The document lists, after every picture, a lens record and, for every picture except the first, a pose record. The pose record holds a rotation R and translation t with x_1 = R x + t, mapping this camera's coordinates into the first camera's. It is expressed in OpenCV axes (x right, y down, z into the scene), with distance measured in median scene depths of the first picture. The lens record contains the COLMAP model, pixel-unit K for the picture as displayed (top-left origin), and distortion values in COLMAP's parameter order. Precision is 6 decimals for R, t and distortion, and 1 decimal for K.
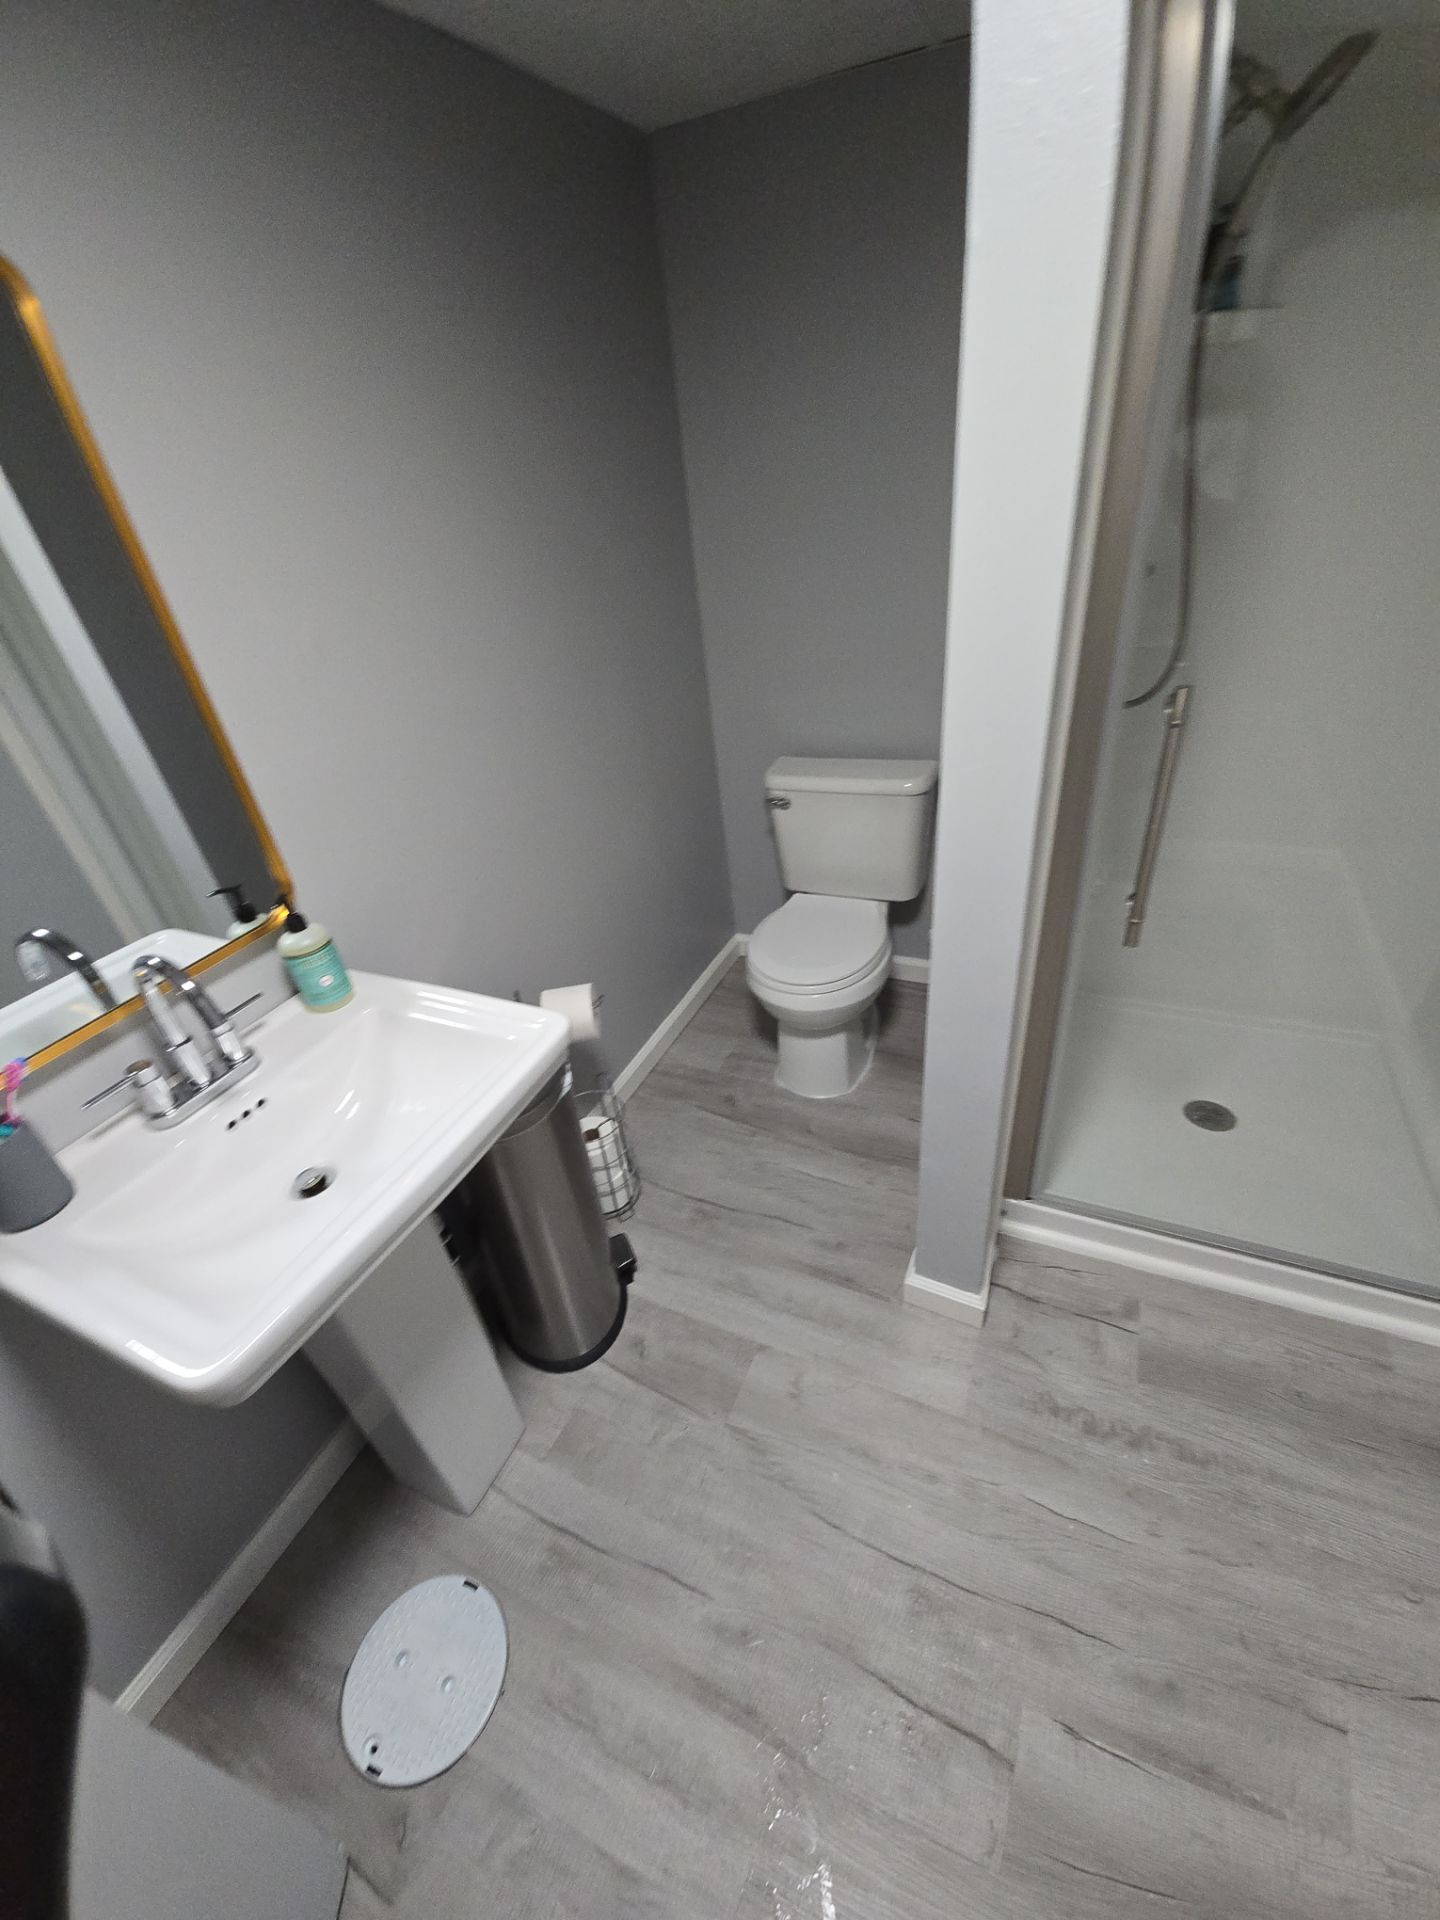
lens RADIAL K [[776.5, 0, 712.8], [0, 776.5, 960.7], [0, 0, 1]] dist [0.002322, -0.003436]
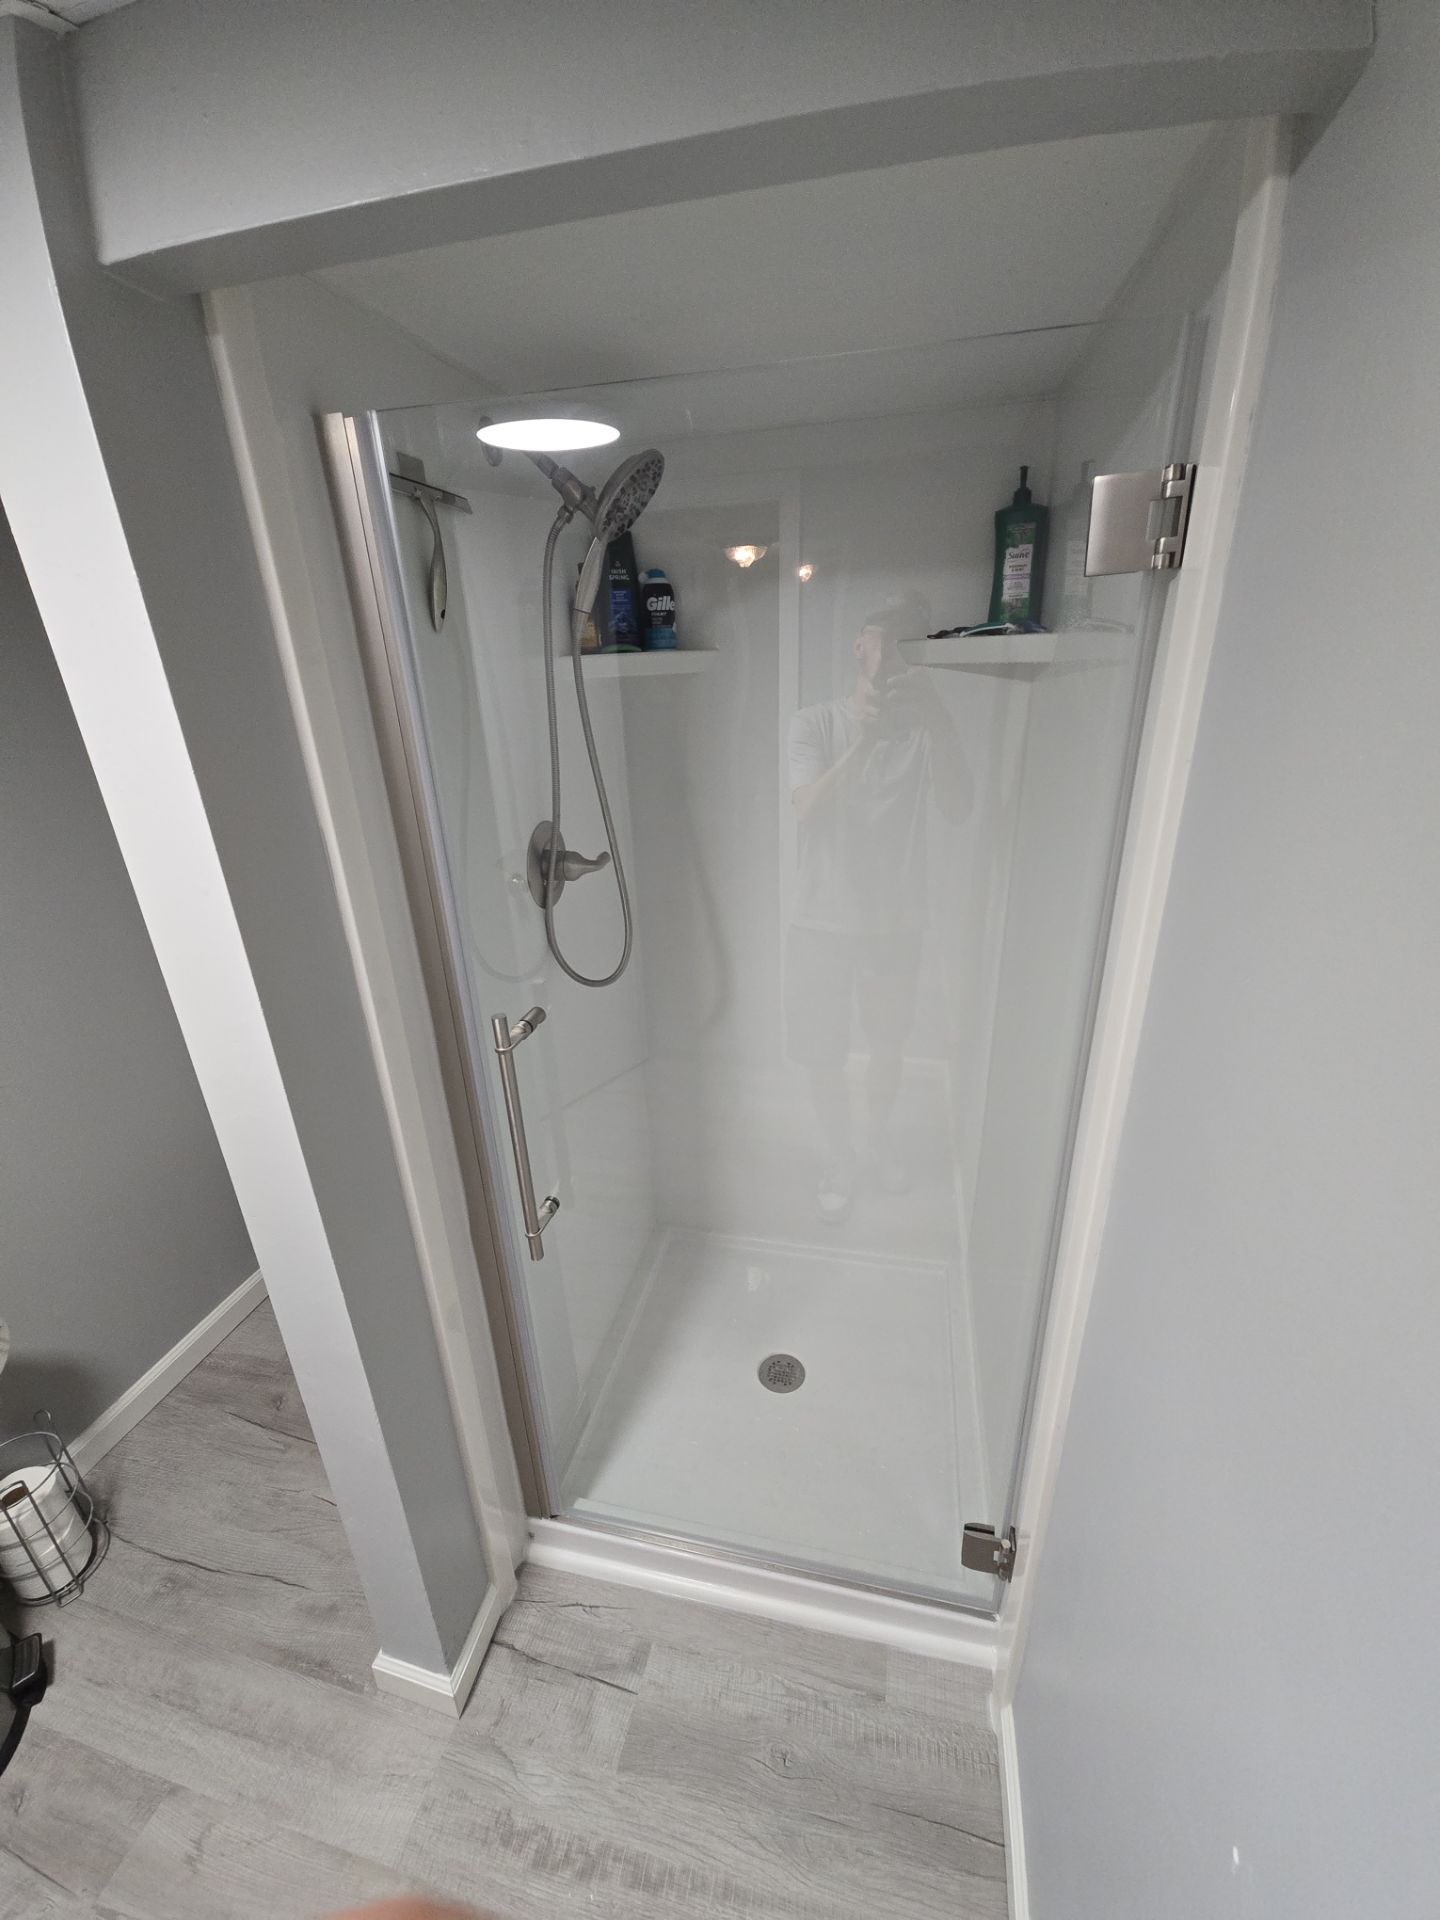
lens RADIAL K [[776.5, 0, 719.3], [0, 776.5, 960.1], [0, 0, 1]] dist [0.002322, -0.003436]
pose [[0.977989, -0.006462, 0.208558, 0.456384], [0.048775, 0.978908, -0.198393, -0.142542], [-0.202877, 0.204199, 0.957676, -0.014824]]
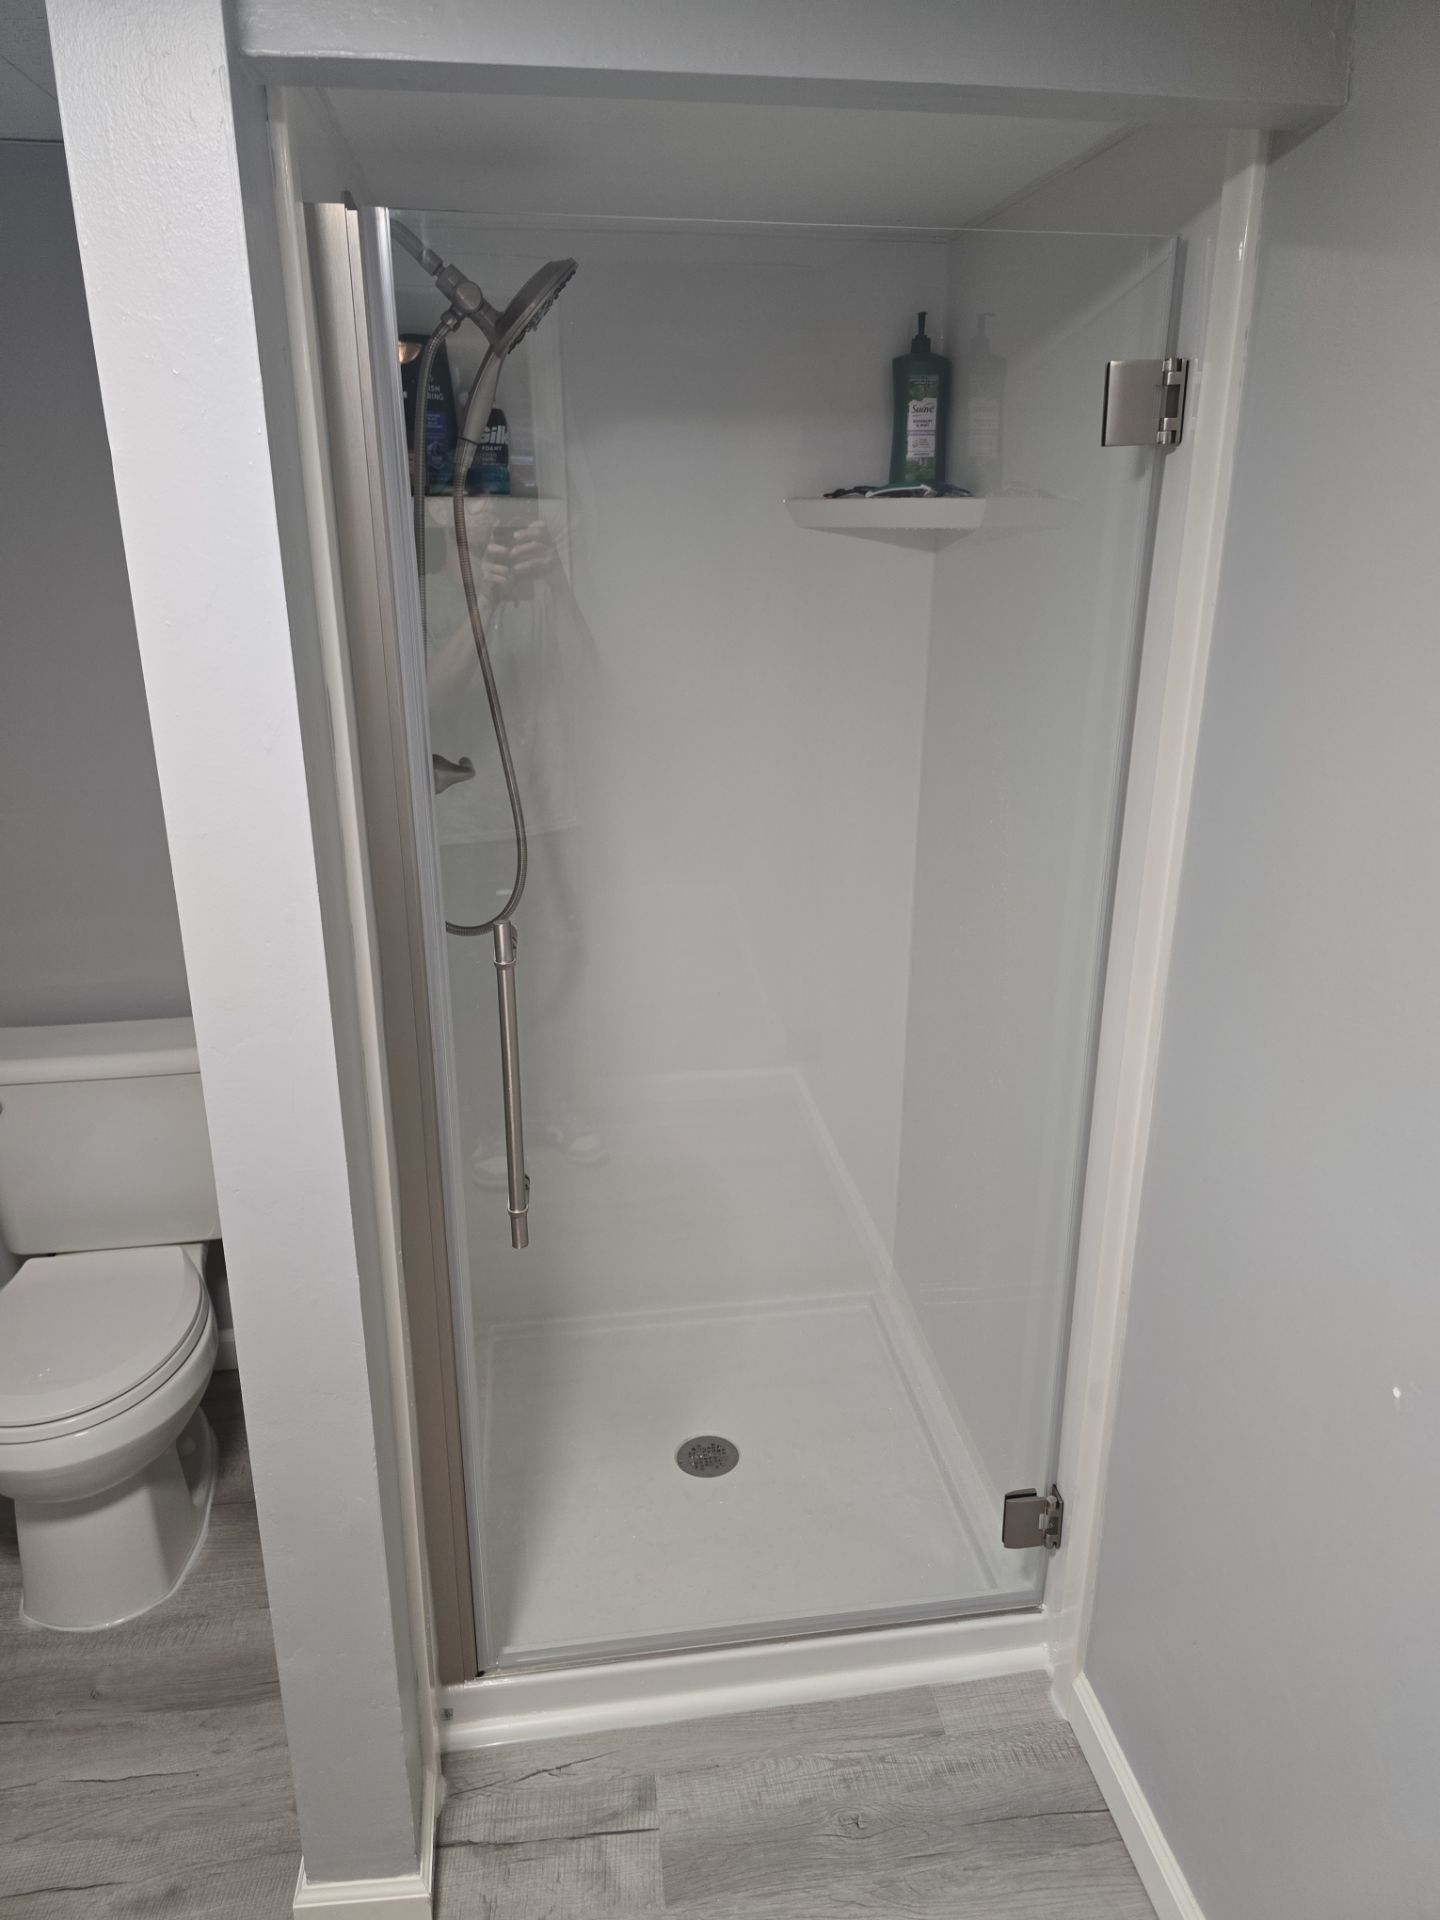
lens RADIAL K [[1296.8, 0, 734.4], [0, 1296.8, 954.8], [0, 0, 1]] dist [0.045621, -0.044354]
pose [[0.834007, -0.069319, 0.547383, 0.040206], [0.212876, 0.955692, -0.203316, 0.008841], [-0.509035, 0.286091, 0.811809, -0.154457]]
